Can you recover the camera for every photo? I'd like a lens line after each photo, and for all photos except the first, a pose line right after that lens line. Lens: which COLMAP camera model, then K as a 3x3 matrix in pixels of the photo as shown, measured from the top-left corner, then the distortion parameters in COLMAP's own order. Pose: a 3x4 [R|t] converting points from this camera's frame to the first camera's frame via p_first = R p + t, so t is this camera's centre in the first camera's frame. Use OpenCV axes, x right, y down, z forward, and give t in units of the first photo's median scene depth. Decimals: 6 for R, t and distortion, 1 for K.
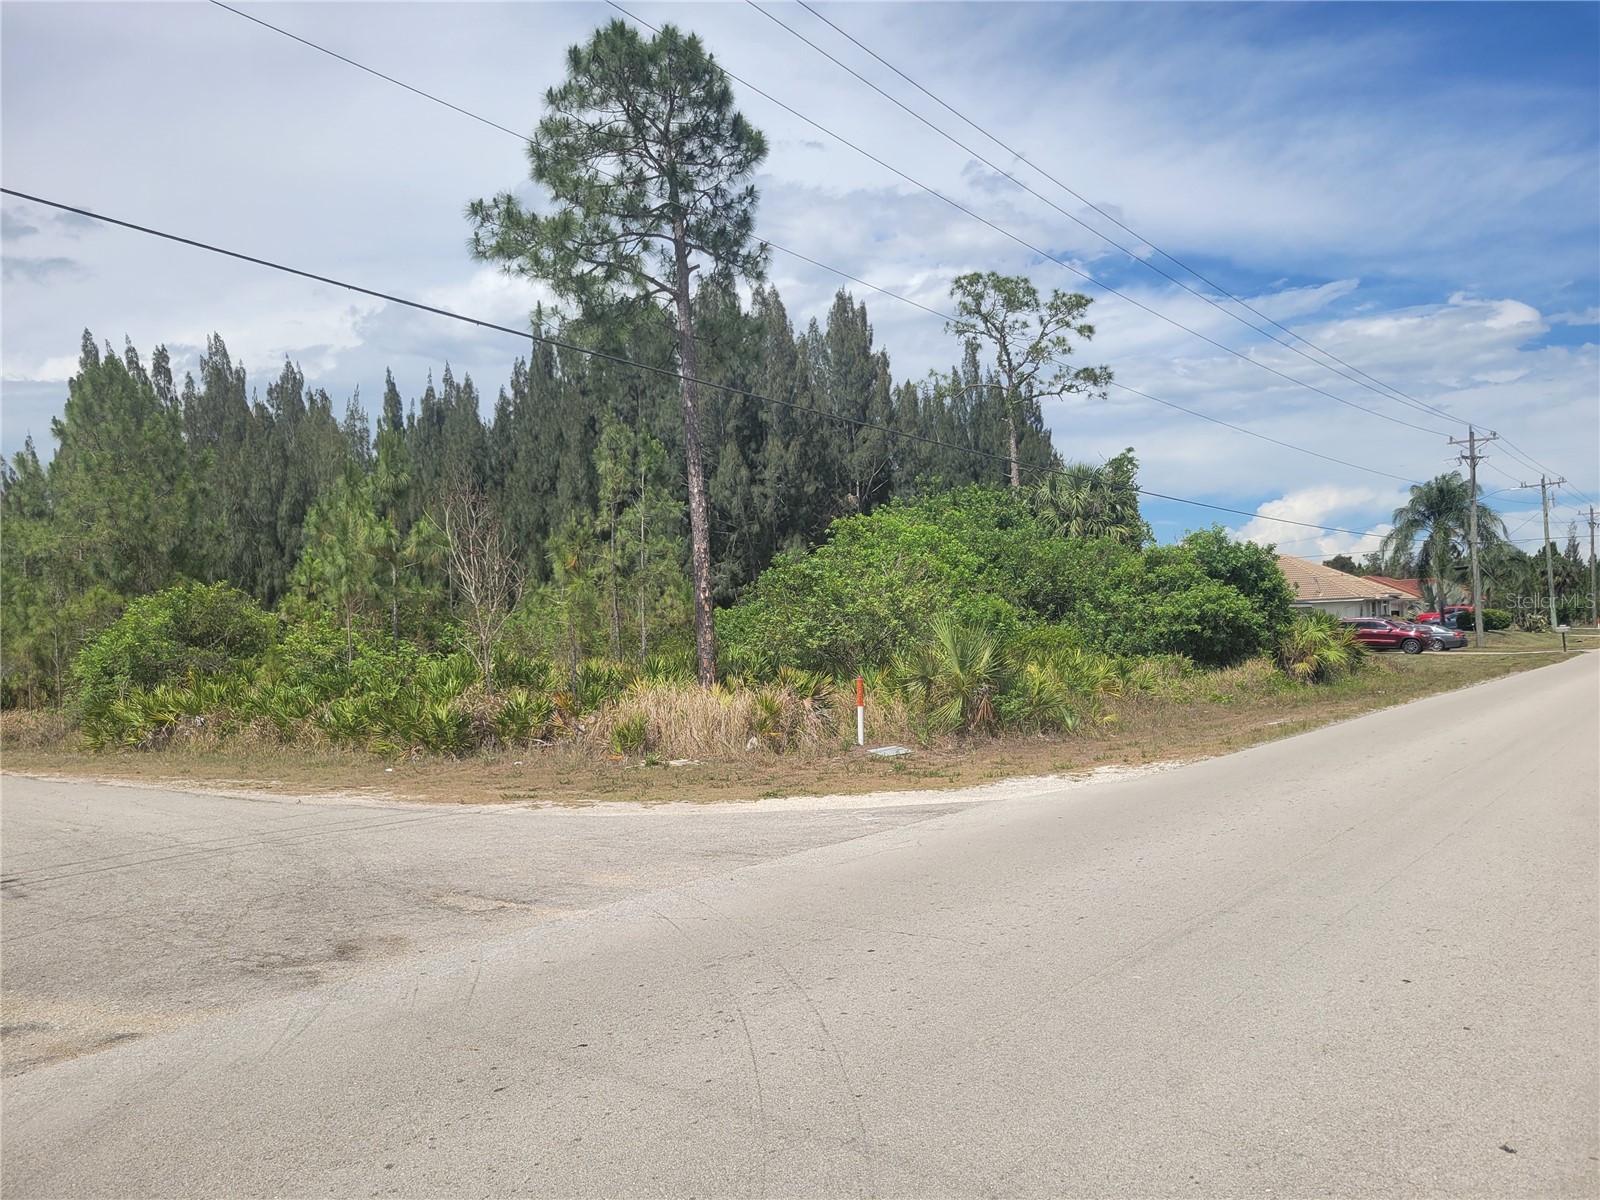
lens RADIAL K [[1203.0, 0, 802.1], [0, 1203.0, 601.4], [0, 0, 1]] dist [0.061114, -0.043072]
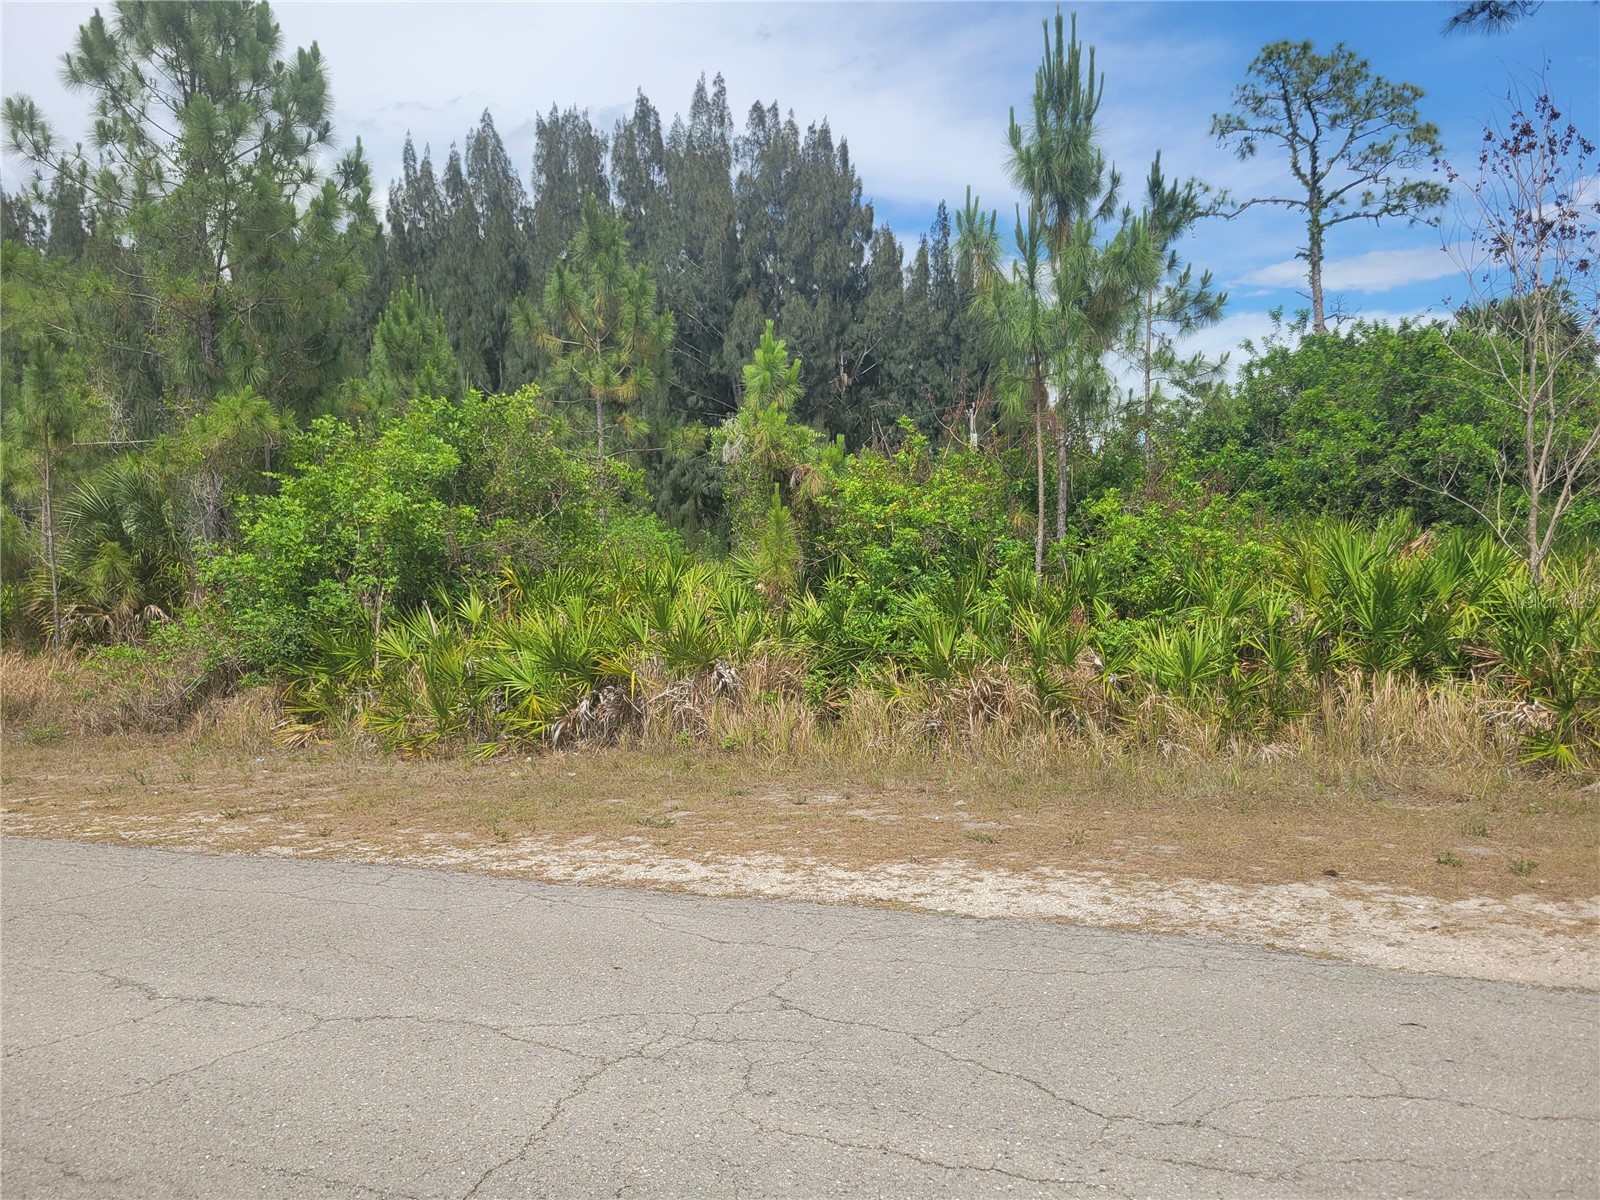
lens RADIAL K [[1203.0, 0, 779.8], [0, 1203.0, 590.4], [0, 0, 1]] dist [0.061114, -0.043072]
pose [[0.973007, -0.001822, 0.230767, -0.327792], [-0.011113, 0.998439, 0.054738, 0.024280], [-0.230507, -0.055825, 0.971468, 0.330535]]
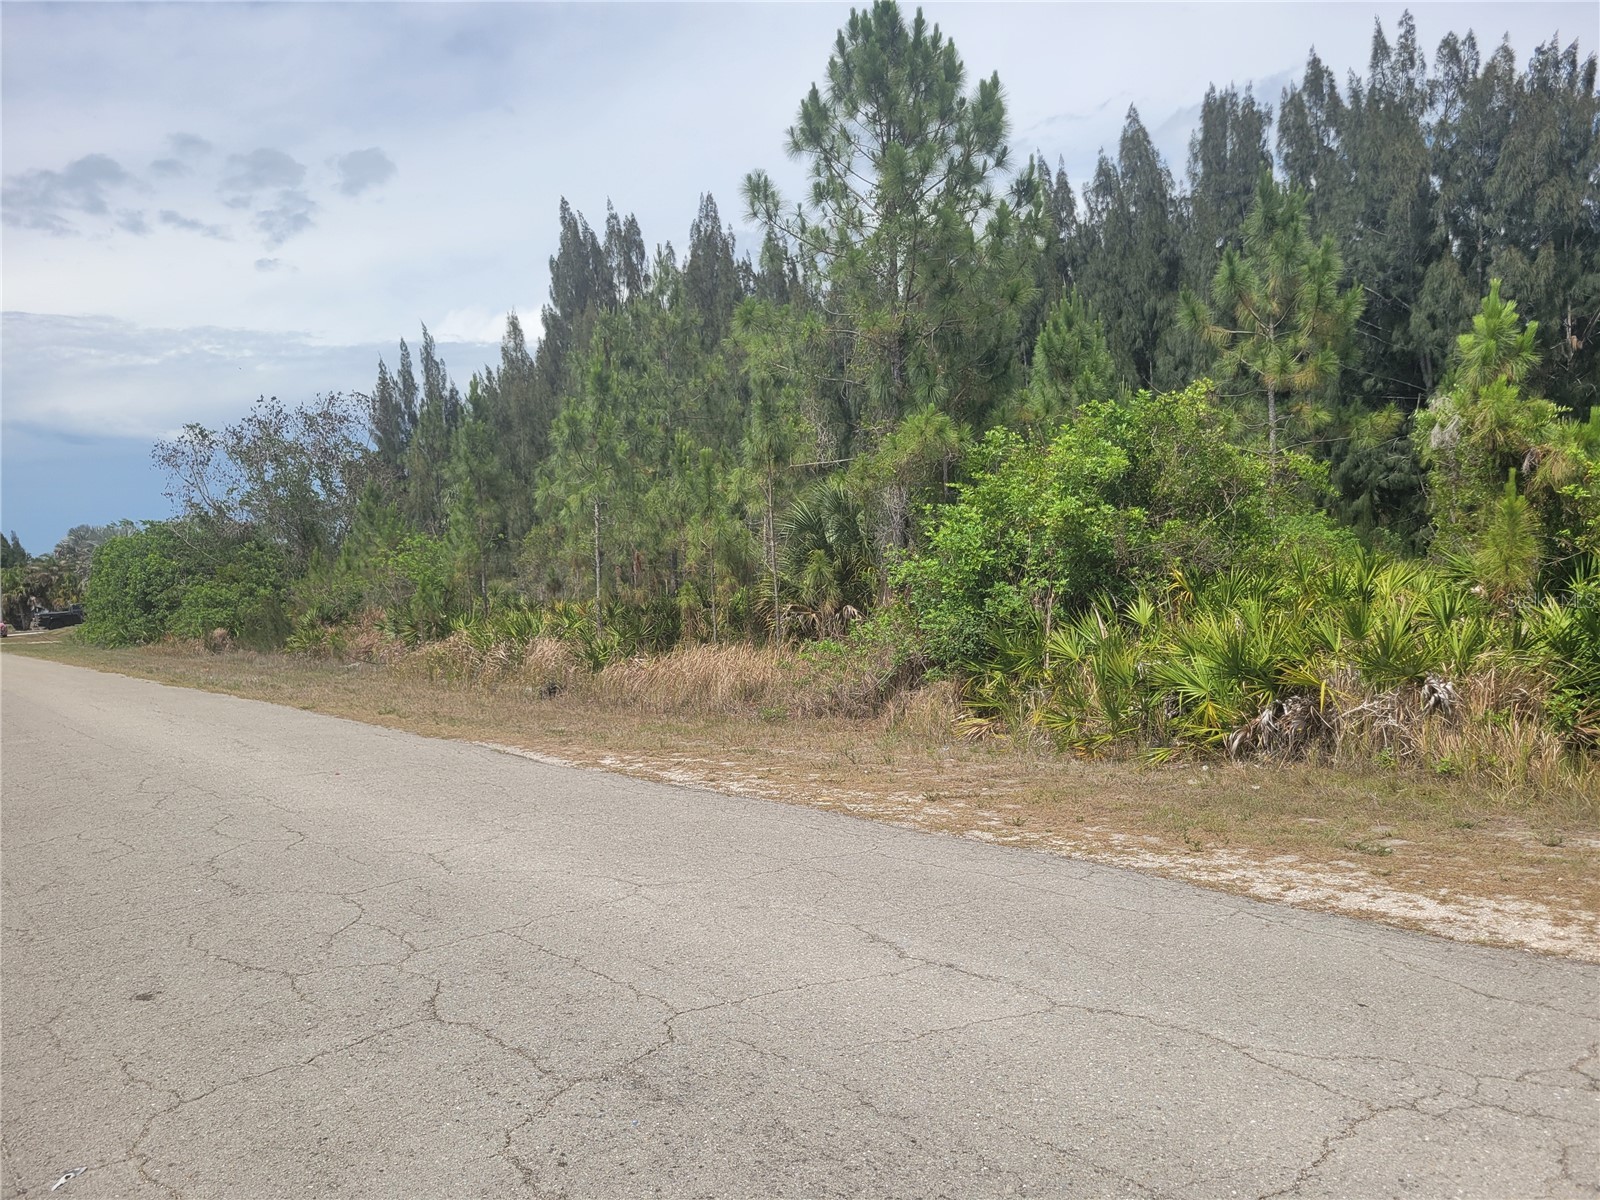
lens RADIAL K [[1203.0, 0, 805.7], [0, 1203.0, 605.6], [0, 0, 1]] dist [0.061114, -0.043072]
pose [[0.966070, 0.004570, -0.258241, -0.334917], [0.012444, 0.997859, 0.064214, 0.024520], [0.257982, -0.065248, 0.963944, 0.331344]]
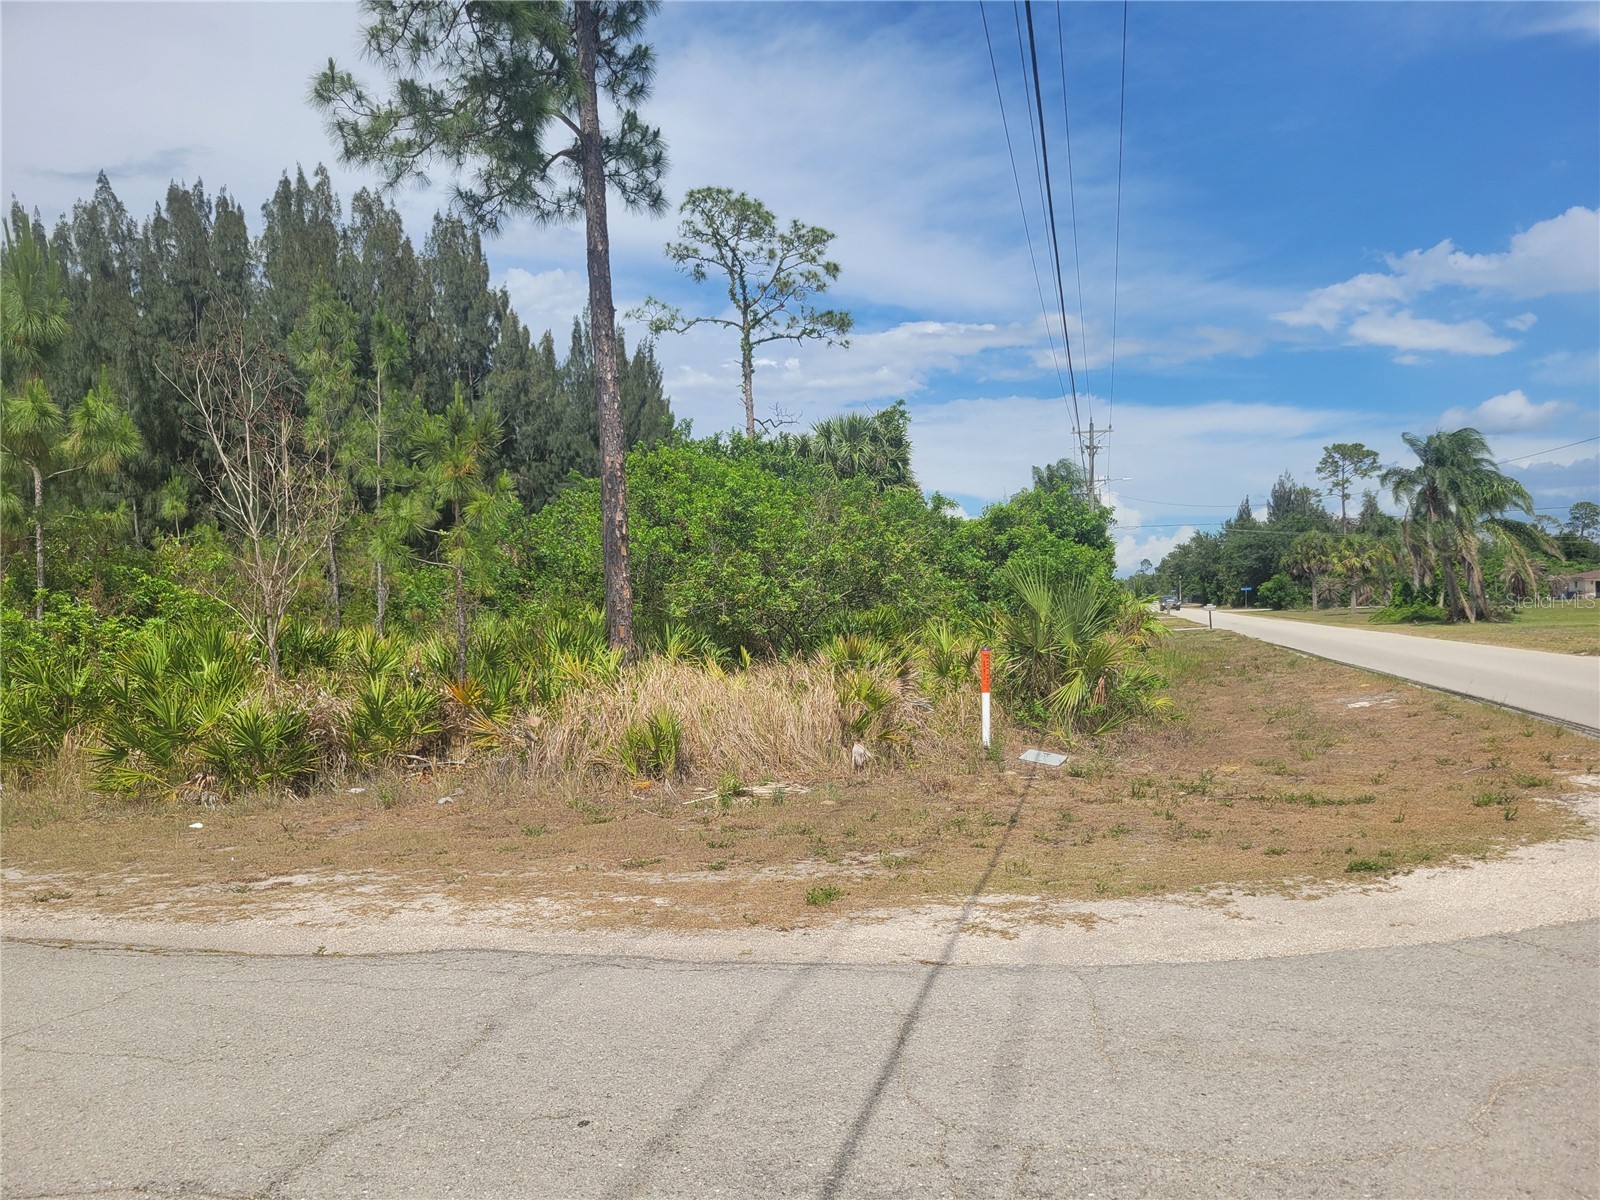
lens RADIAL K [[1203.0, 0, 779.2], [0, 1203.0, 589.0], [0, 0, 1]] dist [0.061114, -0.043072]
pose [[0.925346, 0.016130, 0.378781, -0.134062], [-0.017395, 0.999849, -0.000081, 0.013523], [-0.378725, -0.006514, 0.925486, 0.181608]]
